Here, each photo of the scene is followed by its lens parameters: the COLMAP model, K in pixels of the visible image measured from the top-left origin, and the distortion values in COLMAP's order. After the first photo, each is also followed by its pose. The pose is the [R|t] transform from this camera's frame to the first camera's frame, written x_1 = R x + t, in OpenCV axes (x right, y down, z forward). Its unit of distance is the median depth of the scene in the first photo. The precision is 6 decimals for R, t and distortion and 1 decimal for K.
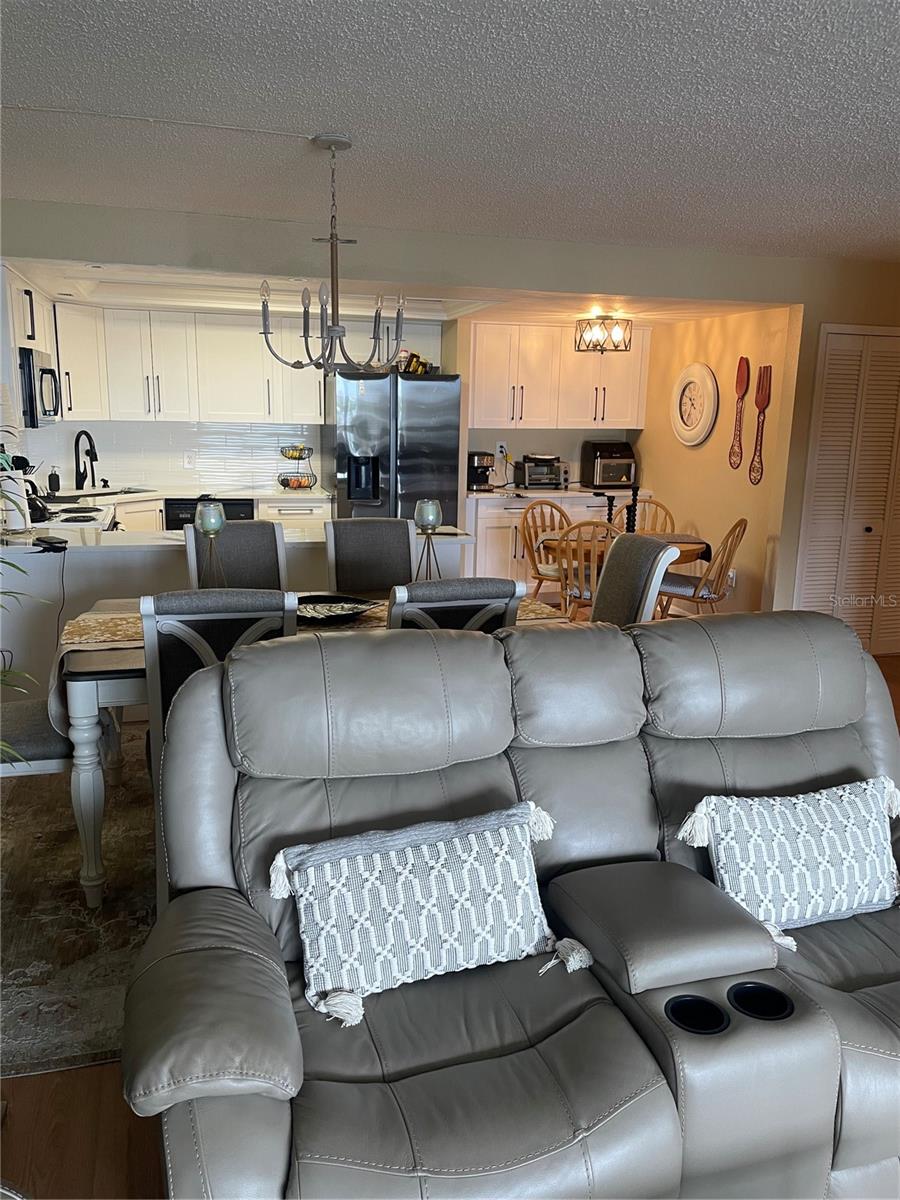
lens RADIAL K [[916.2, 0, 447.8], [0, 916.2, 596.1], [0, 0, 1]] dist [0.079063, -0.104144]
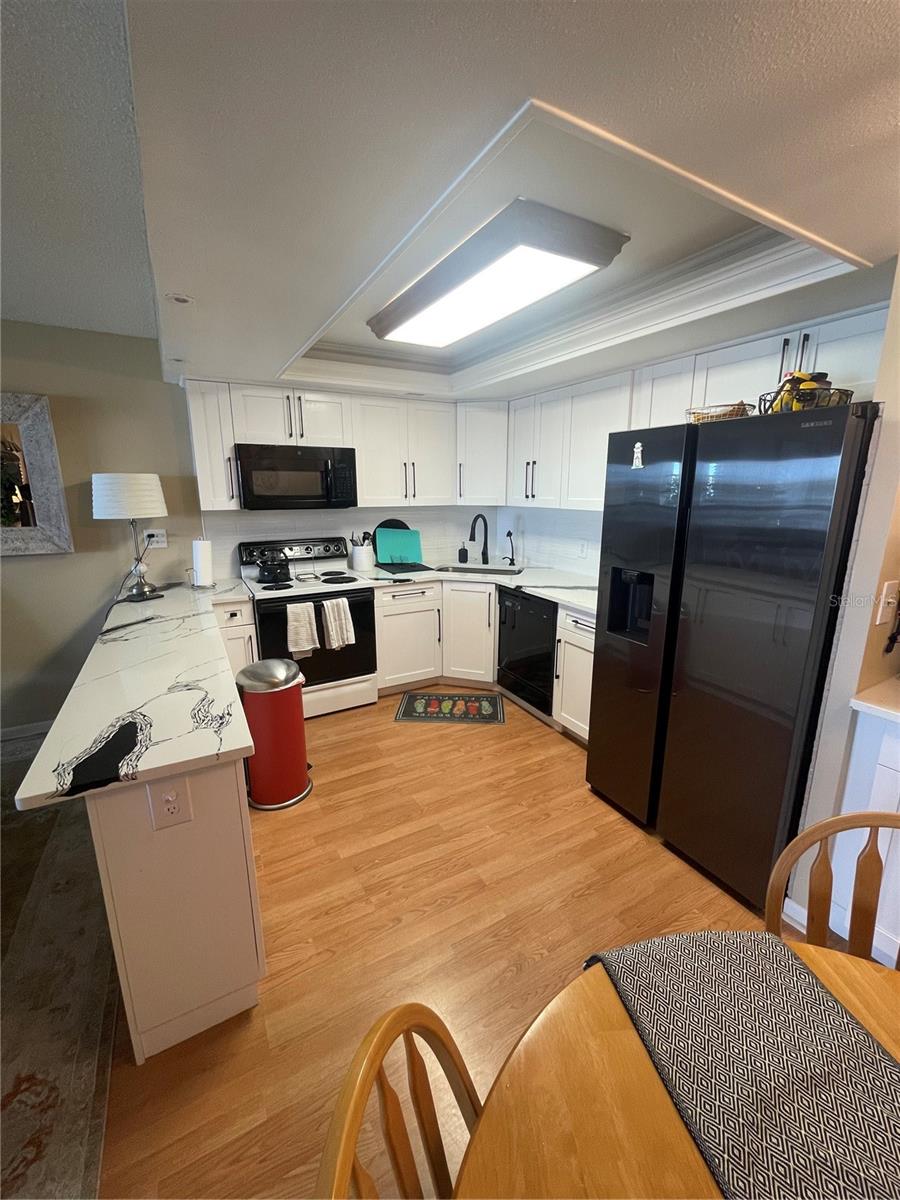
lens RADIAL K [[487.1, 0, 456.0], [0, 487.1, 598.5], [0, 0, 1]] dist [-0.002725, 0.000334]
pose [[0.232790, 0.199871, -0.951767, 0.186420], [-0.202139, 0.967225, 0.153676, -0.157377], [0.951288, 0.156615, 0.265562, 0.795969]]
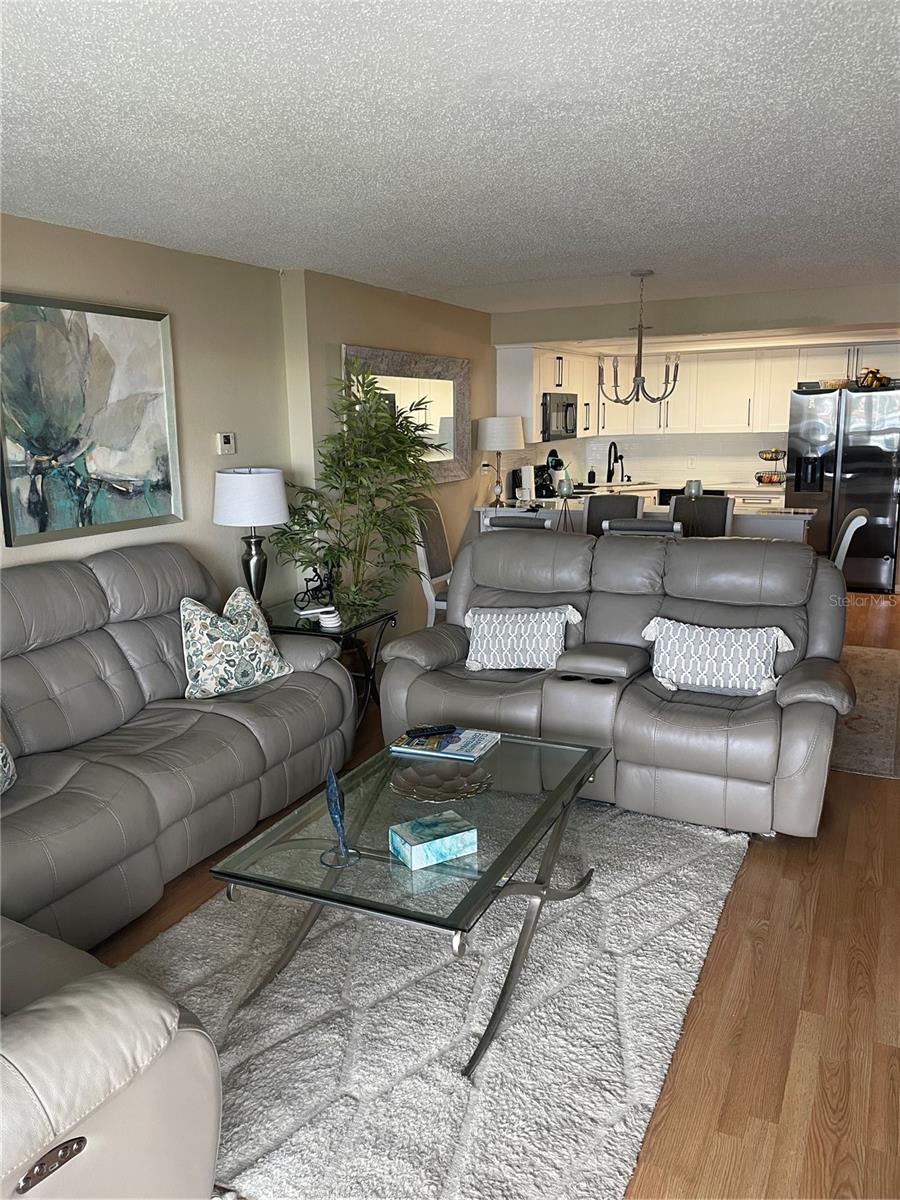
lens RADIAL K [[916.2, 0, 438.1], [0, 916.2, 593.3], [0, 0, 1]] dist [0.079063, -0.104144]
pose [[0.738538, 0.094863, -0.667505, 0.380275], [-0.104899, 0.994163, 0.025225, 0.049652], [0.666001, 0.051391, 0.744178, -0.244024]]
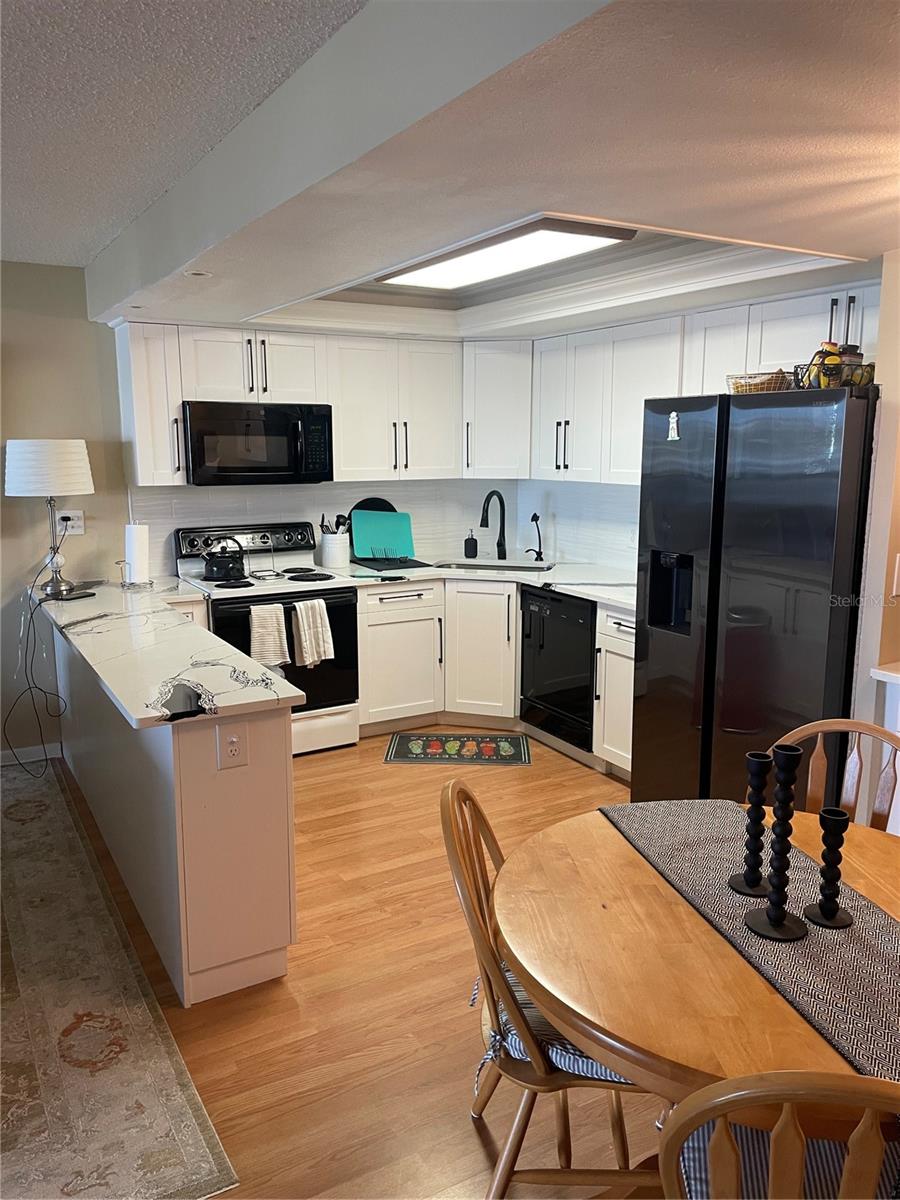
lens RADIAL K [[916.2, 0, 444.4], [0, 916.2, 603.7], [0, 0, 1]] dist [0.079063, -0.104144]
pose [[0.238927, 0.152419, -0.959001, 0.390301], [-0.199746, 0.974198, 0.105069, -0.150582], [0.950271, 0.166452, 0.263207, 0.726421]]
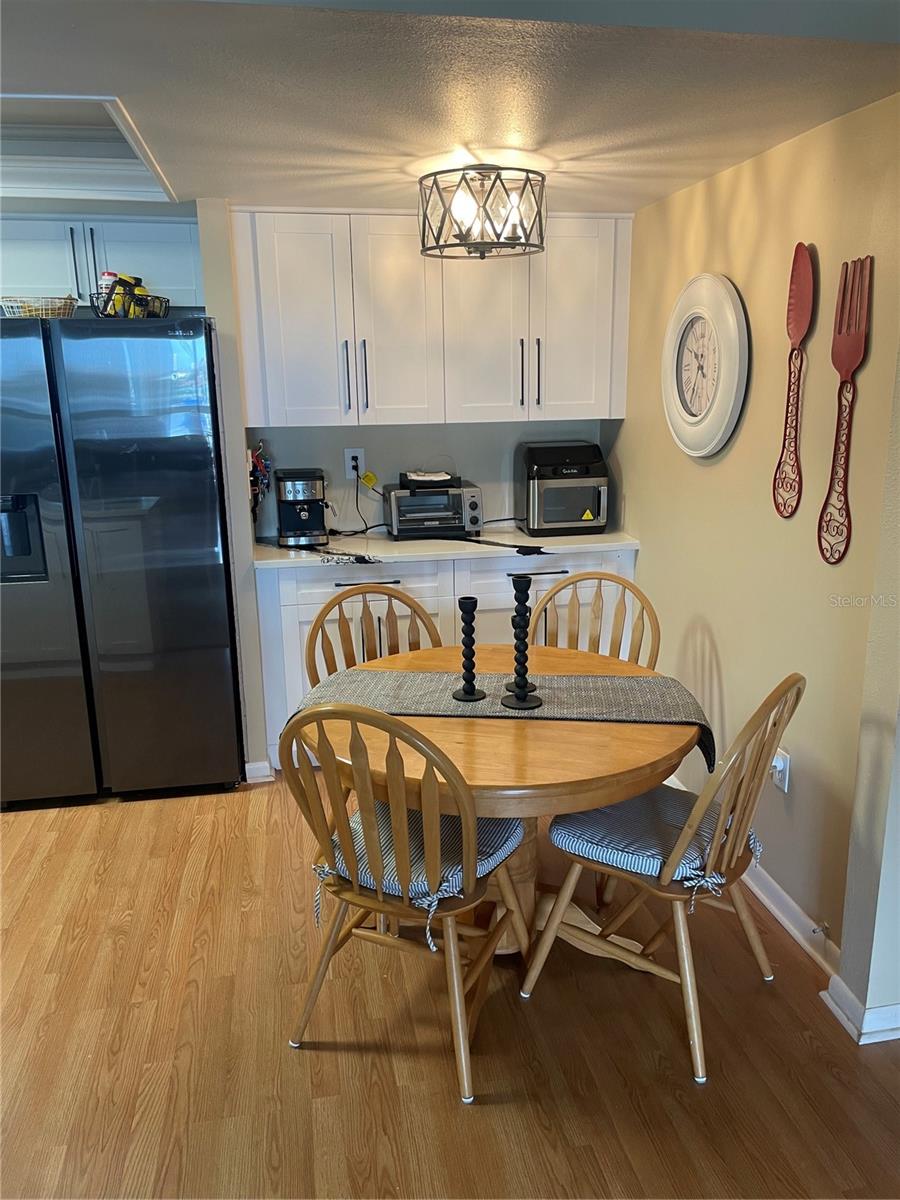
lens RADIAL K [[916.2, 0, 470.0], [0, 916.2, 601.2], [0, 0, 1]] dist [0.079063, -0.104144]
pose [[0.995939, -0.008322, -0.089647, 0.191273], [0.011132, 0.999460, 0.030902, -0.107007], [0.089341, -0.031774, 0.995494, 0.529255]]
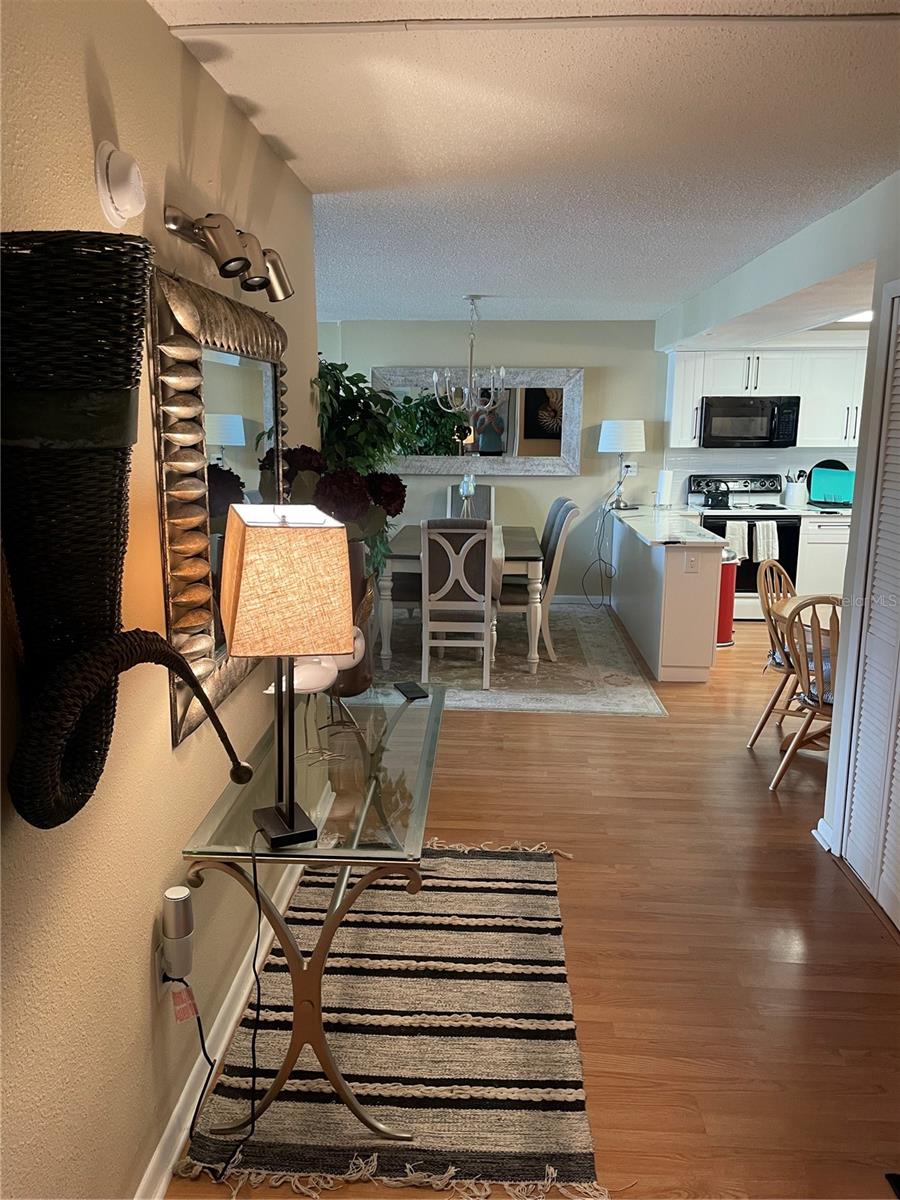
lens RADIAL K [[916.2, 0, 432.5], [0, 916.2, 611.4], [0, 0, 1]] dist [0.079063, -0.104144]
pose [[-0.337665, 0.173338, -0.925168, 0.871710], [-0.207061, 0.945142, 0.252653, -0.154711], [0.918209, 0.276878, -0.283250, 0.786895]]
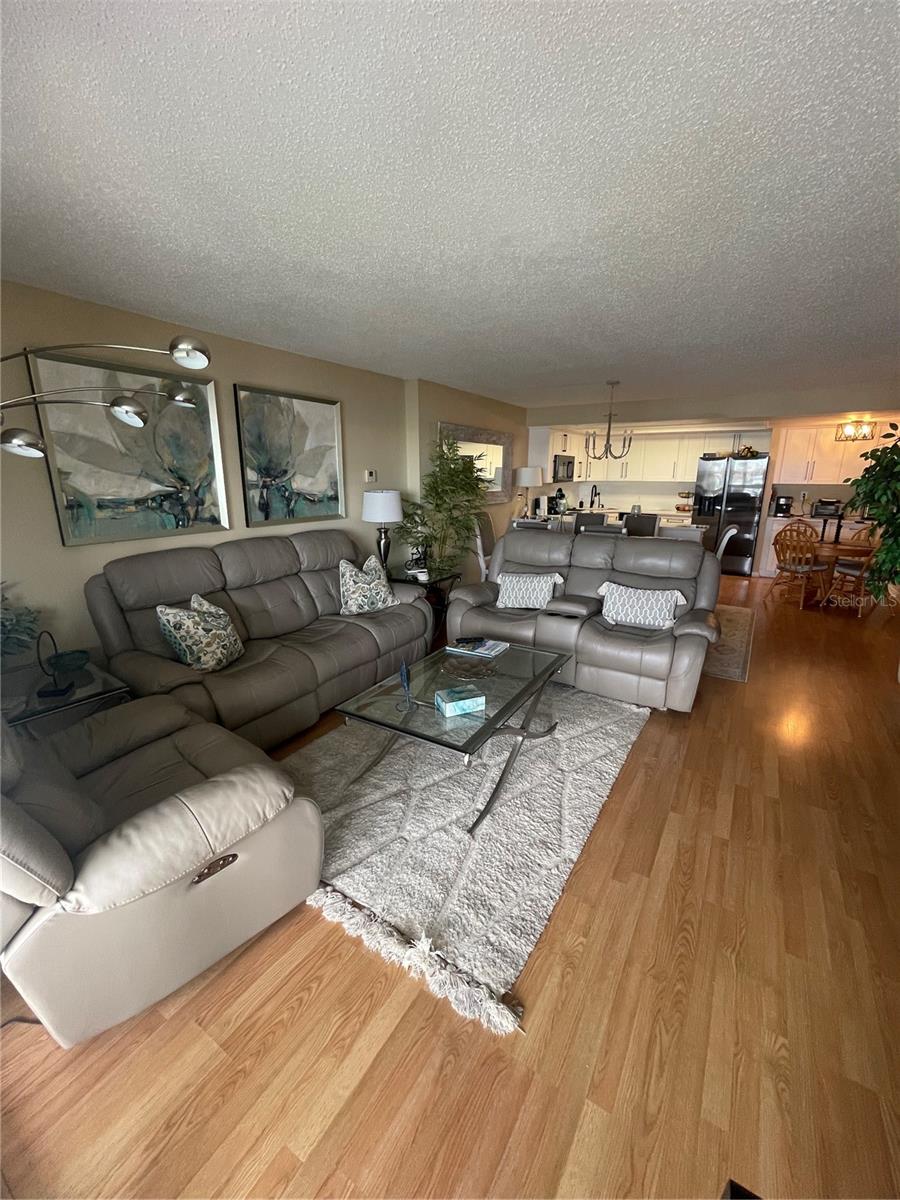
lens RADIAL K [[487.1, 0, 453.1], [0, 487.1, 598.9], [0, 0, 1]] dist [-0.002725, 0.000334]
pose [[0.666892, 0.170375, -0.725415, 0.371870], [-0.143364, 0.984659, 0.099465, 0.054870], [0.731233, 0.037666, 0.681087, -0.198844]]
